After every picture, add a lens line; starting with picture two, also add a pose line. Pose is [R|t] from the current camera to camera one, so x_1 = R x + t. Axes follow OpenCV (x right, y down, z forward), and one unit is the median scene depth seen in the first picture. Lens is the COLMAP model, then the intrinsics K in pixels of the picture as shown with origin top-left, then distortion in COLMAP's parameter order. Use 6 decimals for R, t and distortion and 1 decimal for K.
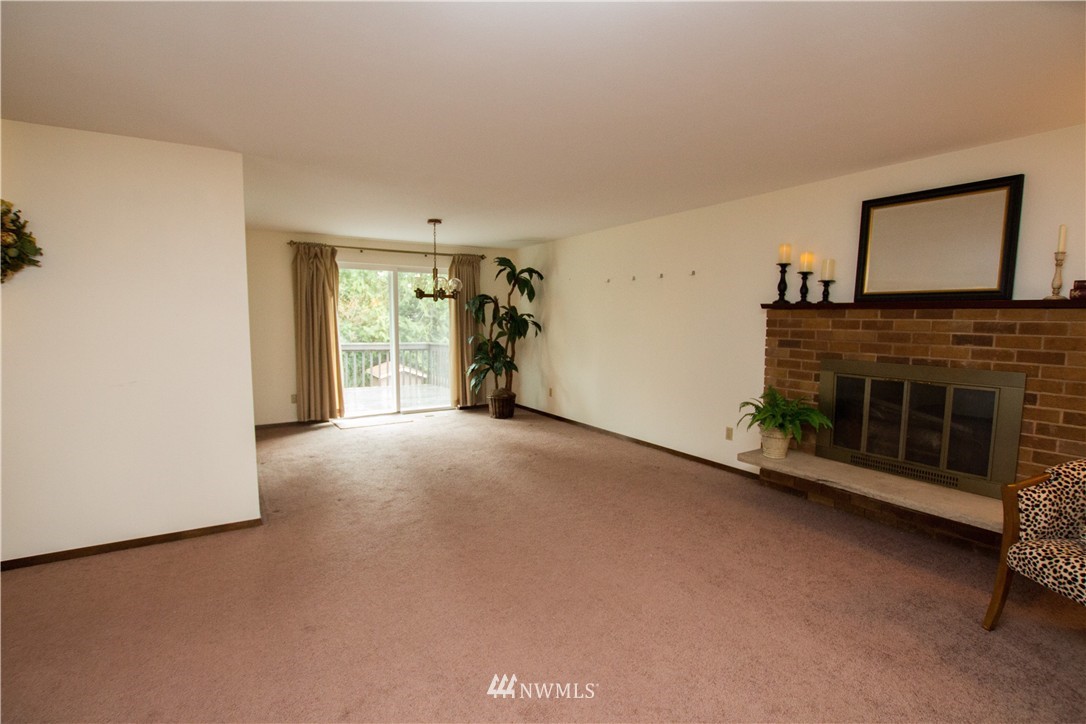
lens RADIAL K [[512.4, 0, 549.4], [0, 512.4, 366.0], [0, 0, 1]] dist [-0.002257, -0.000297]
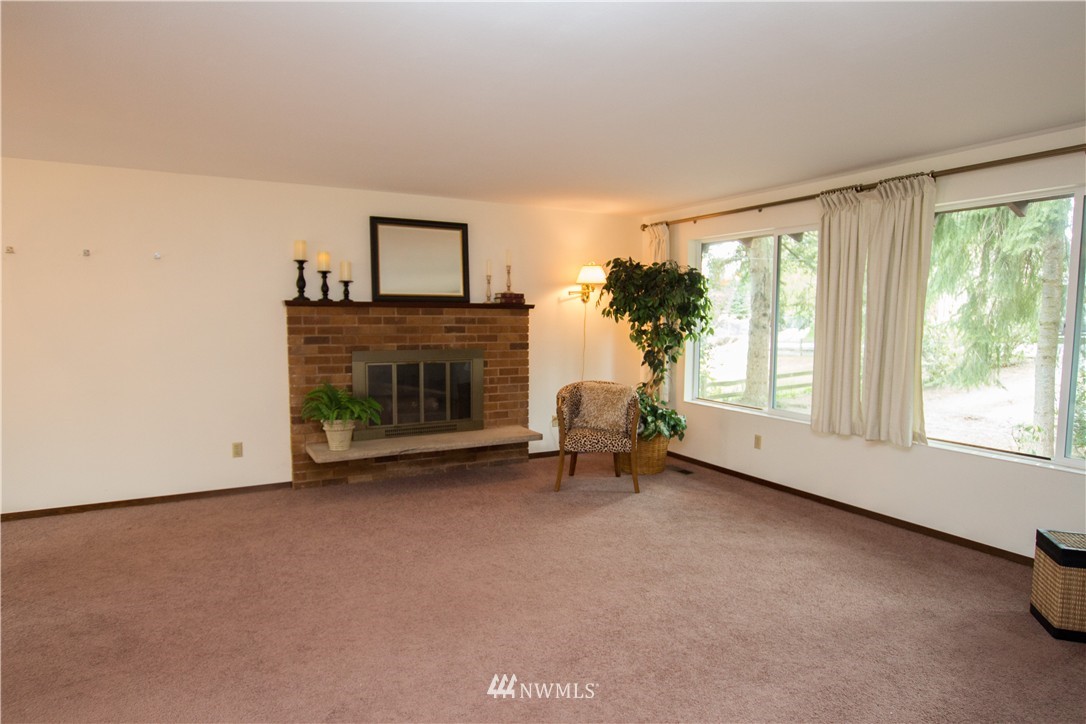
lens RADIAL K [[670.6, 0, 543.0], [0, 670.6, 362.0], [0, 0, 1]] dist [-0.000055, -0.000131]
pose [[0.078401, -0.083334, 0.993433, -0.879446], [0.089988, 0.993024, 0.076198, -0.066167], [-0.992852, 0.083423, 0.085353, 0.476202]]
